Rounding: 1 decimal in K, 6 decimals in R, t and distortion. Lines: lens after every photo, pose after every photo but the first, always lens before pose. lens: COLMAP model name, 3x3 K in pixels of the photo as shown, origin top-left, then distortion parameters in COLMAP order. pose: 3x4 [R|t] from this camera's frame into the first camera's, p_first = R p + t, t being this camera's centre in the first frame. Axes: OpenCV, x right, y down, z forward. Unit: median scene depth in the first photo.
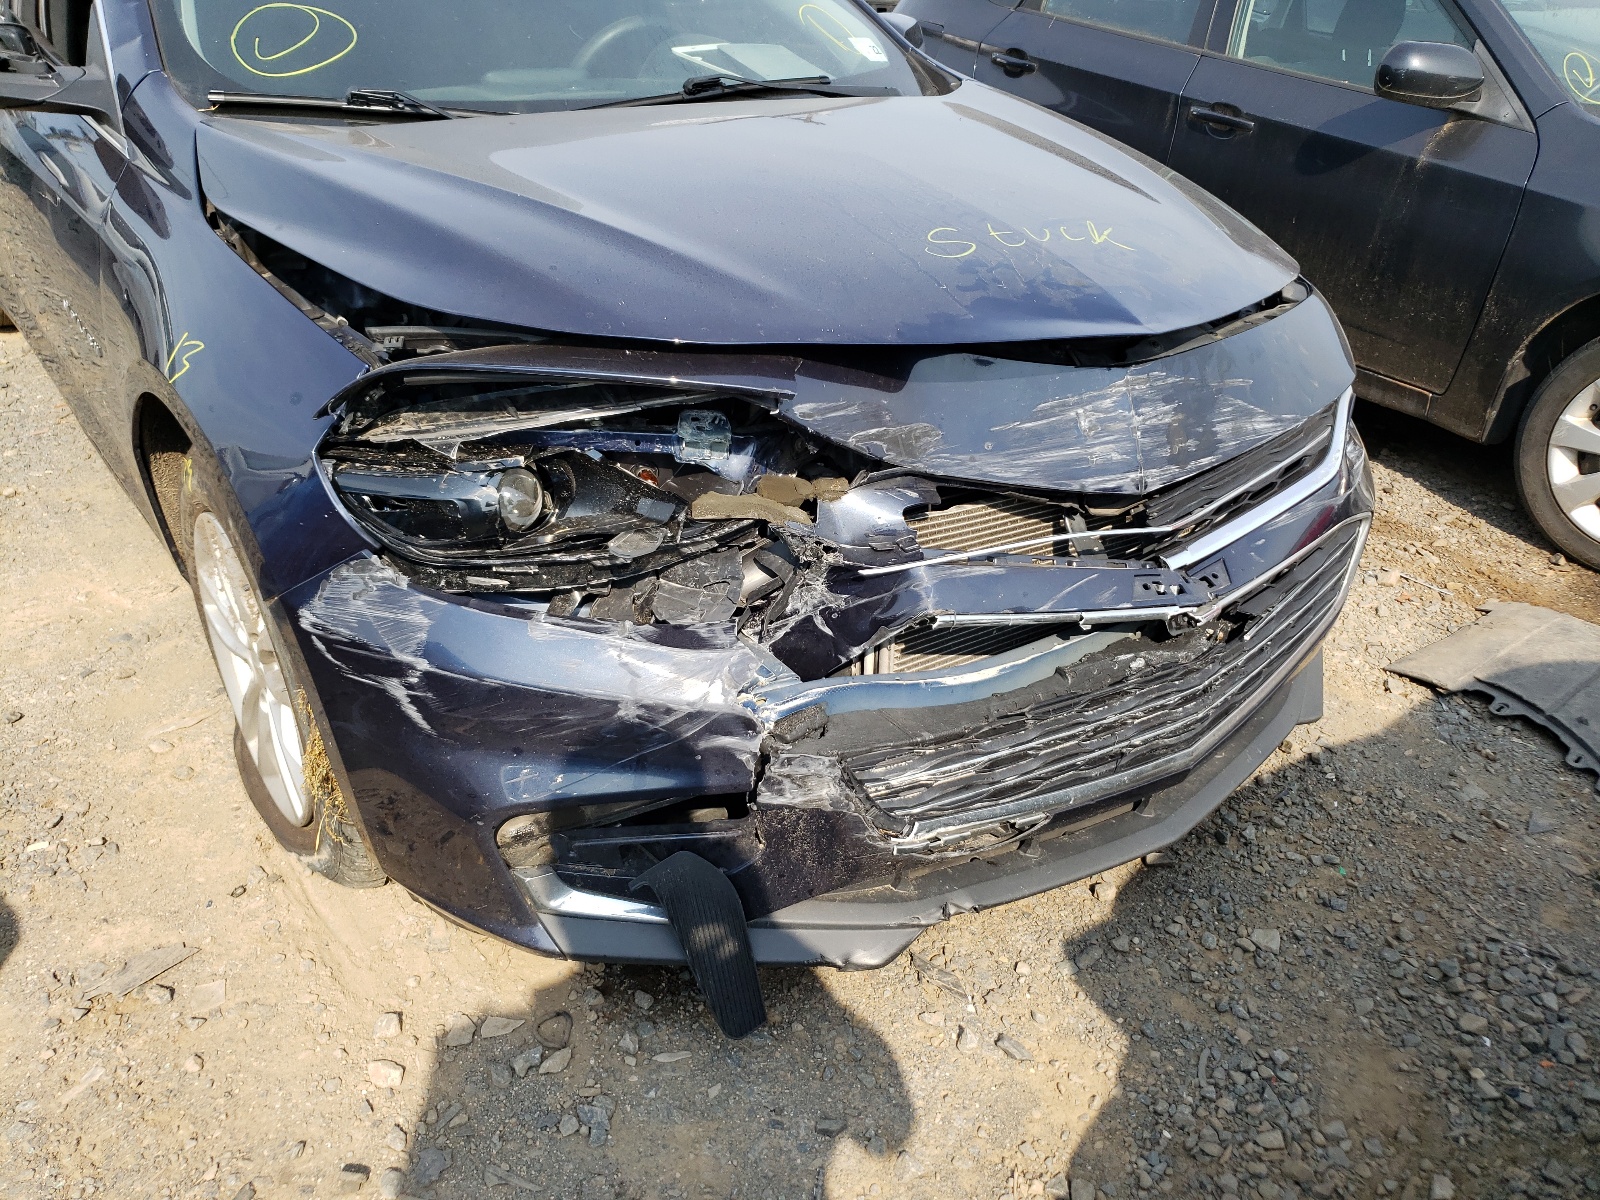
lens RADIAL K [[1227.5, 0, 796.1], [0, 1227.5, 530.8], [0, 0, 1]] dist [0.068577, -0.096994]
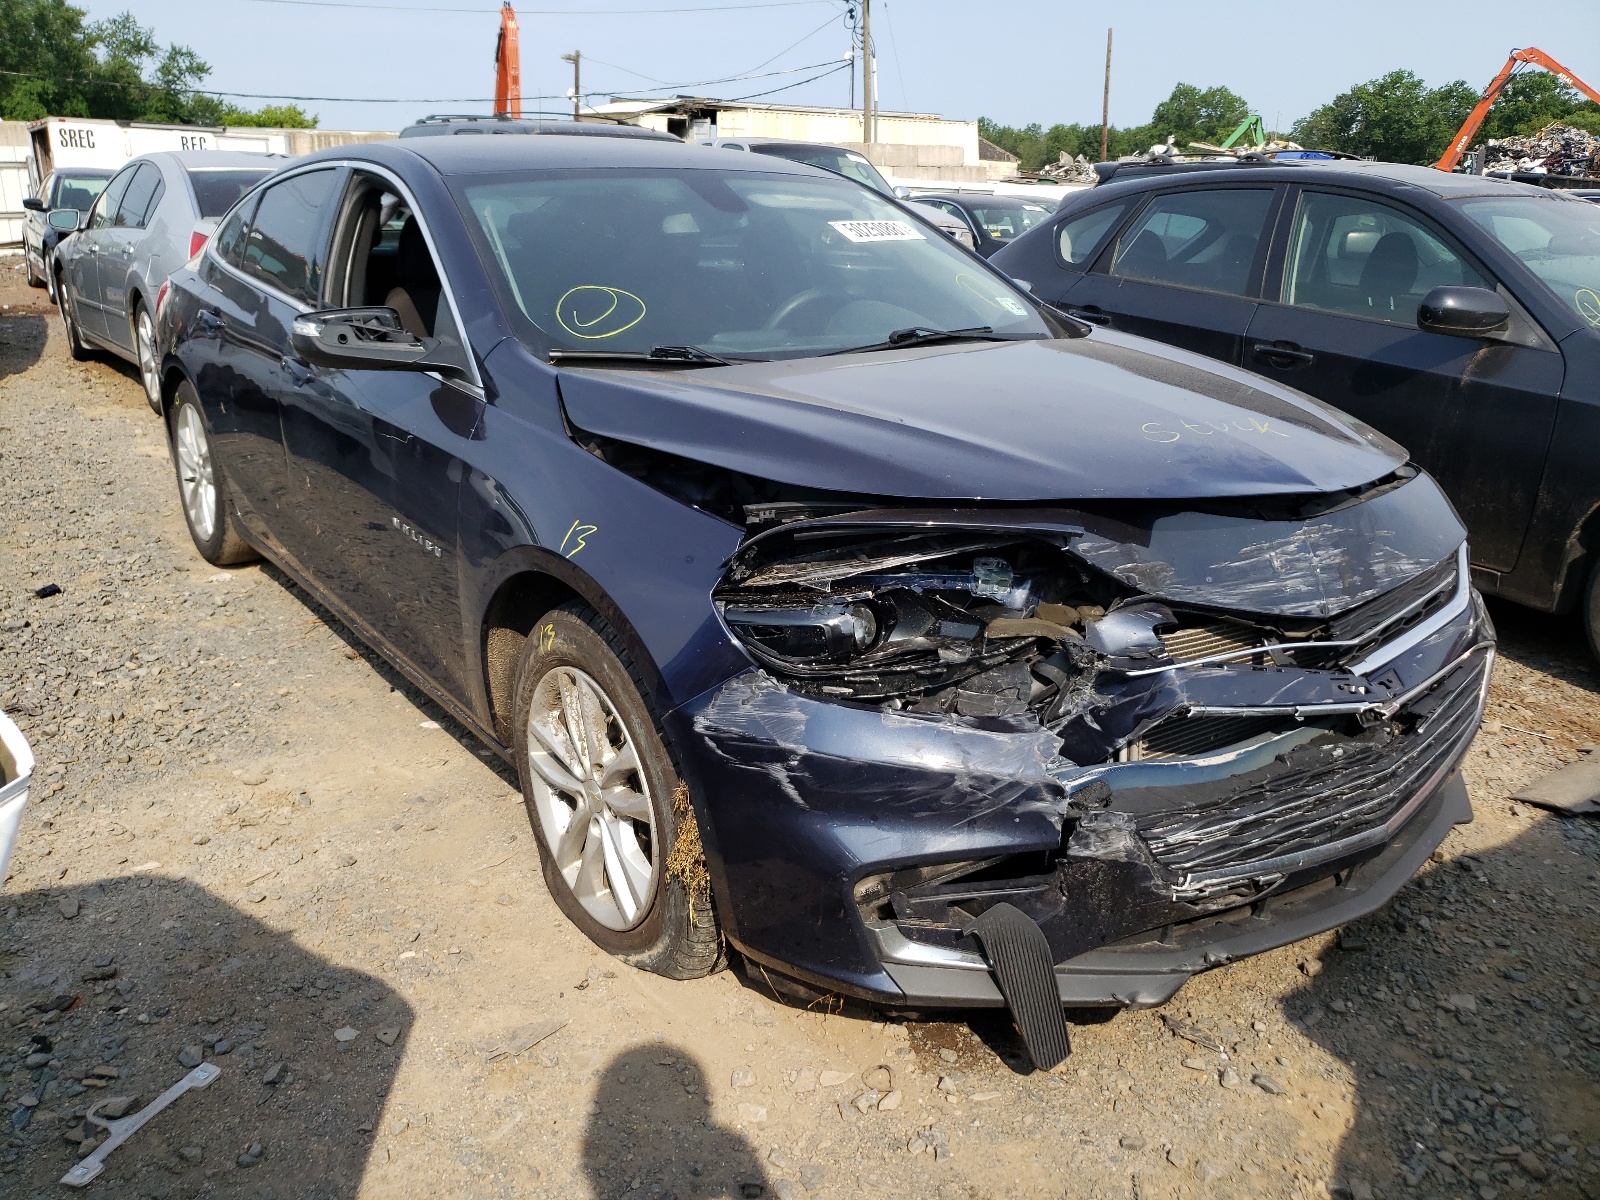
lens RADIAL K [[1227.5, 0, 796.1], [0, 1227.5, 530.8], [0, 0, 1]] dist [0.068577, -0.096994]
pose [[0.999468, -0.031309, -0.009110, -0.257410], [0.028853, 0.979328, -0.200212, 0.125383], [0.015190, 0.199843, 0.979710, -0.289362]]
